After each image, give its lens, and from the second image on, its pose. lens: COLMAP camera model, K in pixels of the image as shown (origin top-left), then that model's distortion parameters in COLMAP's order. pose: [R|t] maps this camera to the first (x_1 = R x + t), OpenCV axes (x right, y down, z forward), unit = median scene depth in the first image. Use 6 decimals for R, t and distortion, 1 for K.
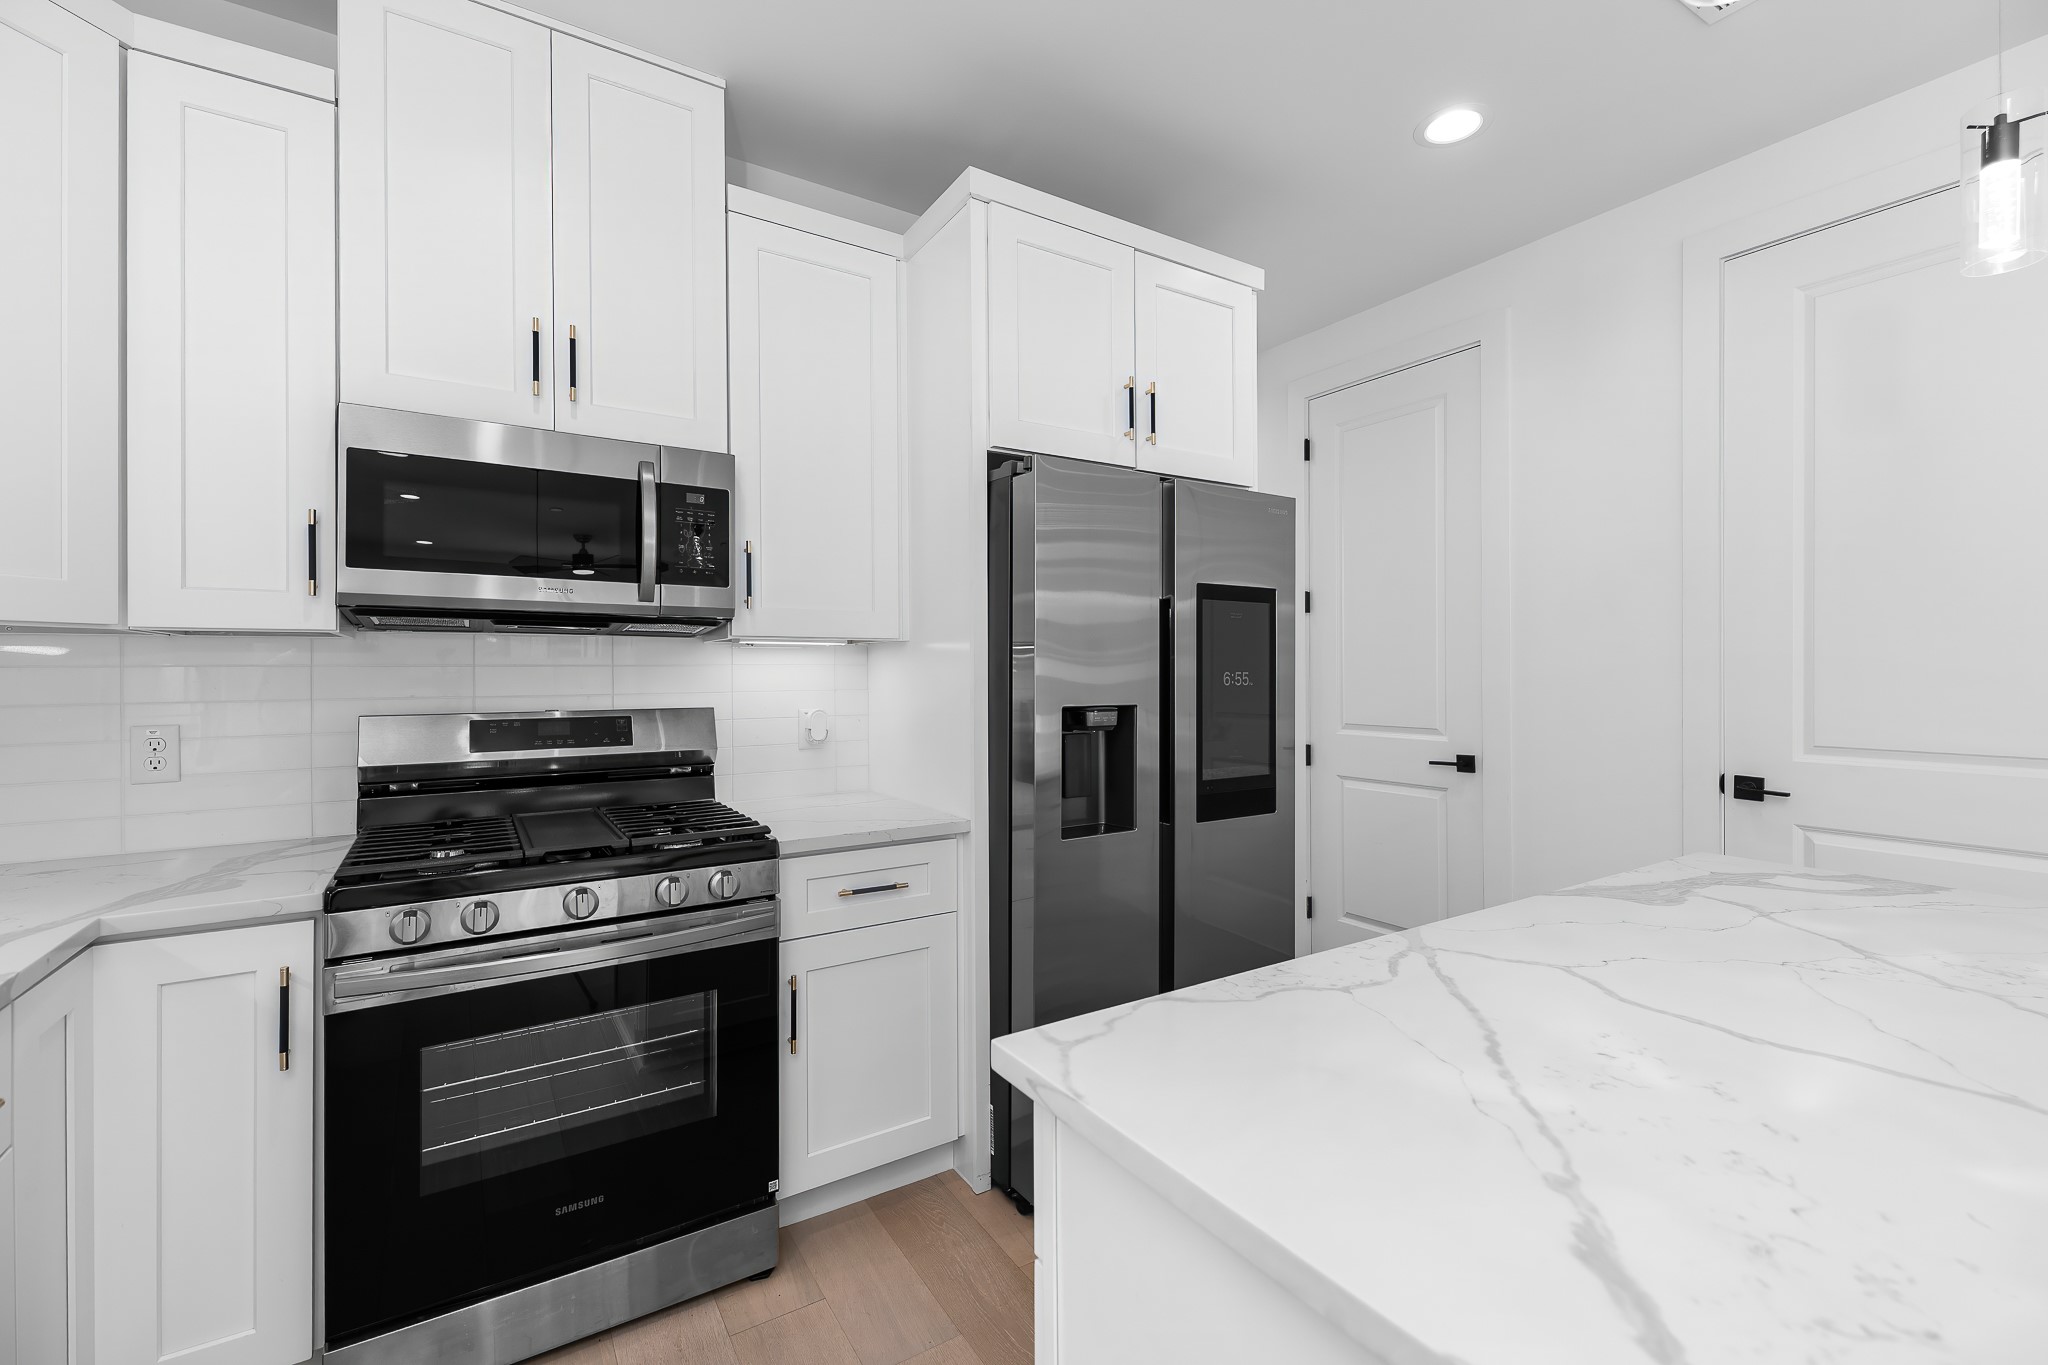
lens RADIAL K [[875.4, 0, 1029.5], [0, 875.4, 669.8], [0, 0, 1]] dist [0.018560, -0.009595]
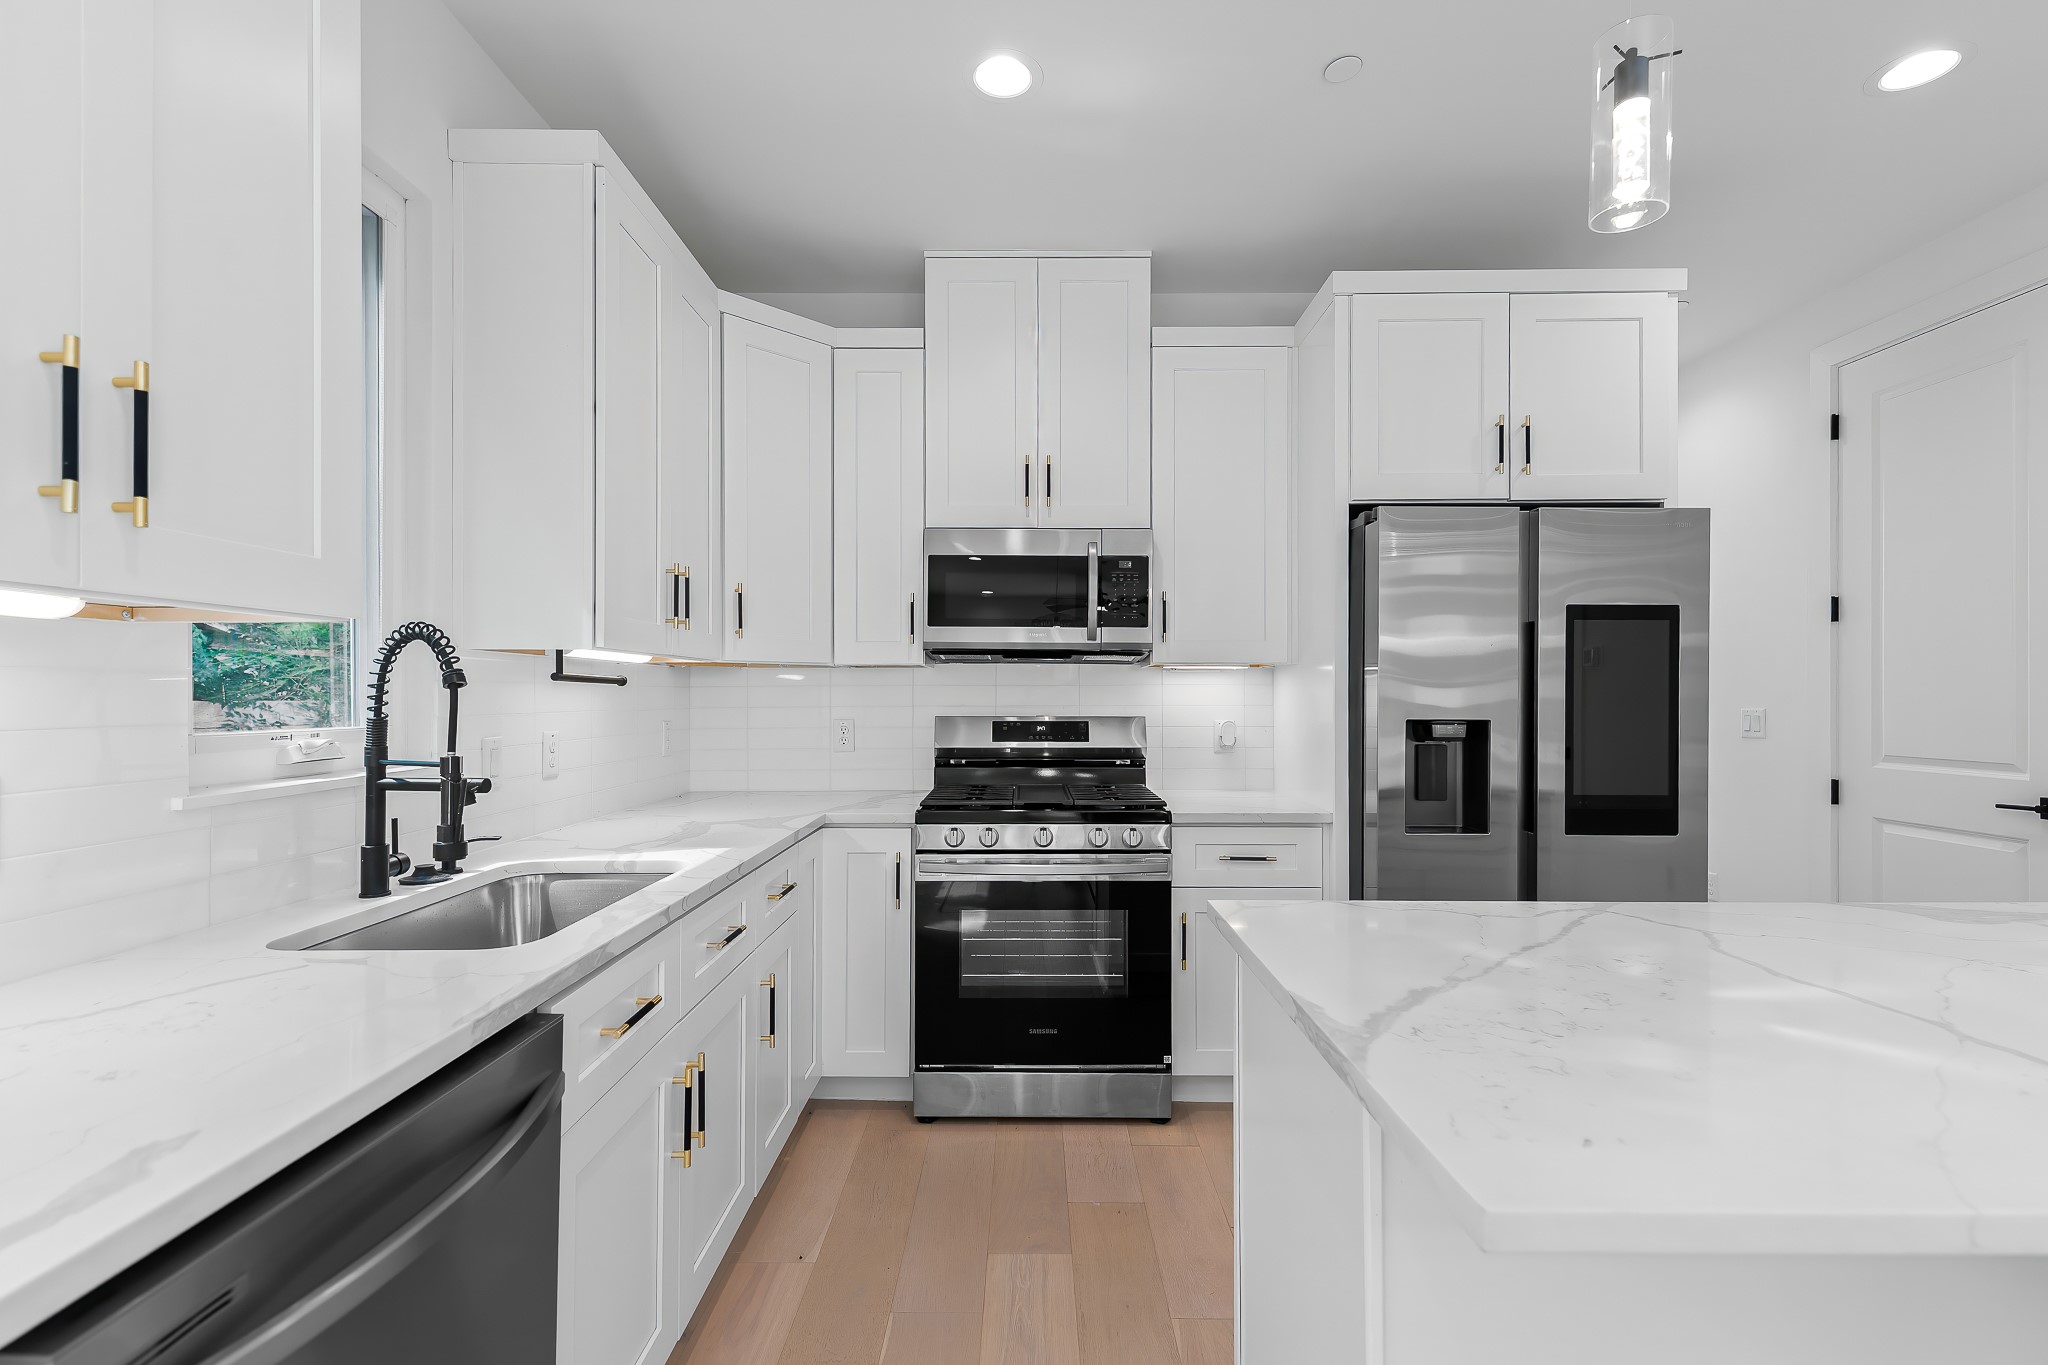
lens RADIAL K [[909.2, 0, 1021.5], [0, 909.2, 693.1], [0, 0, 1]] dist [0.010942, -0.000292]
pose [[0.837790, 0.002588, -0.545986, 0.263856], [-0.002727, 0.999996, 0.000555, 0.007777], [0.545985, 0.001024, 0.837794, -0.289731]]
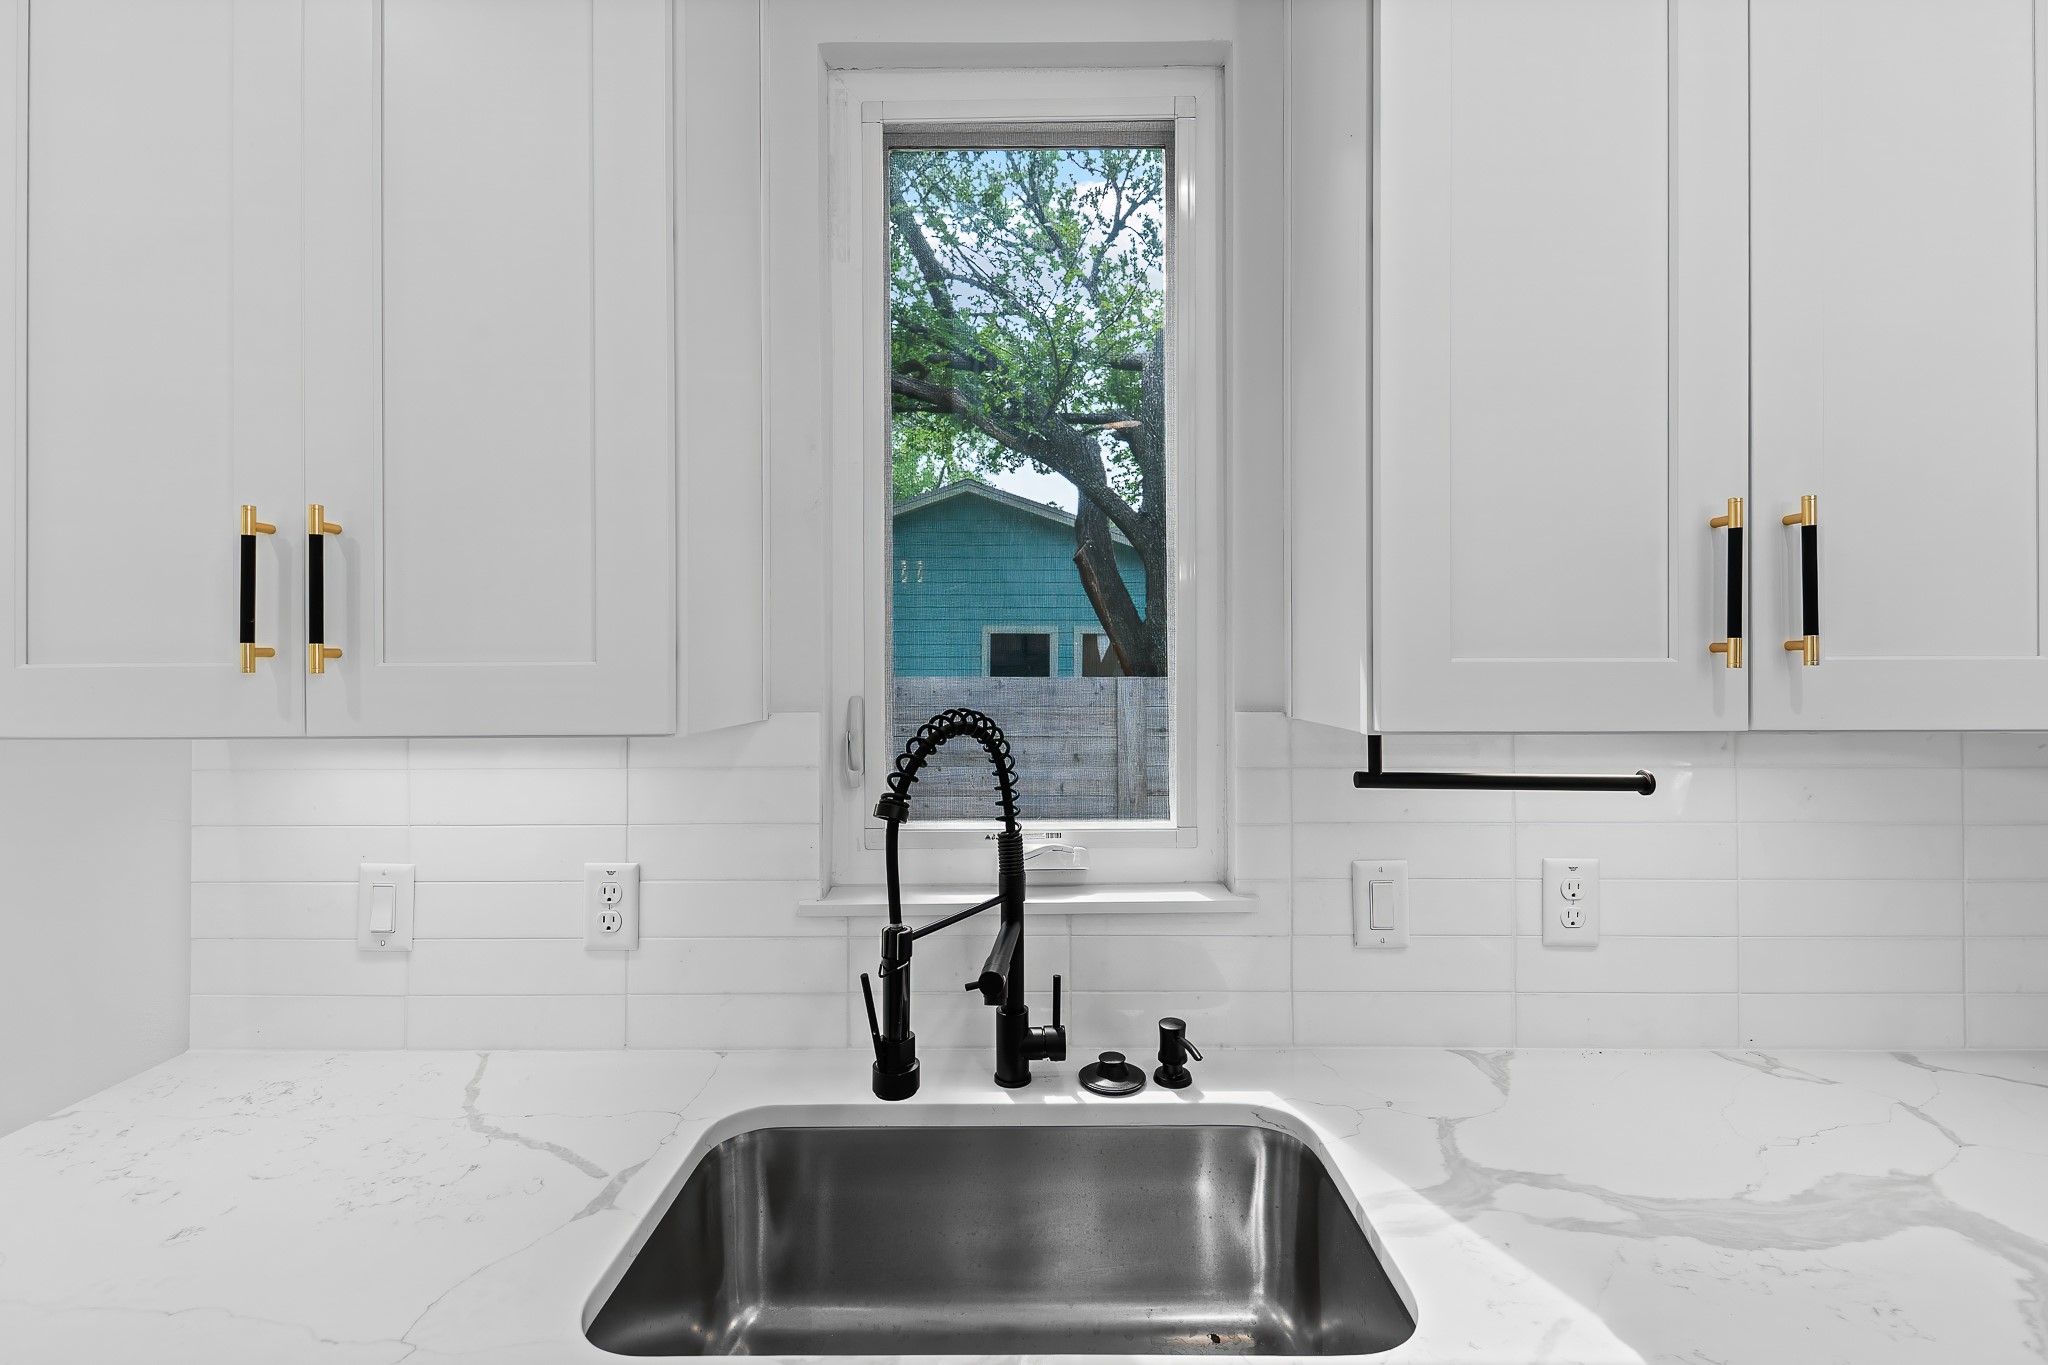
lens RADIAL K [[899.4, 0, 1028.0], [0, 899.4, 658.1], [0, 0, 1]] dist [0.000660, -0.000077]
pose [[-0.542397, 0.002499, -0.840118, -0.163194], [0.005054, 0.999987, -0.000288, -0.075998], [0.840107, -0.004402, -0.542403, 0.368003]]
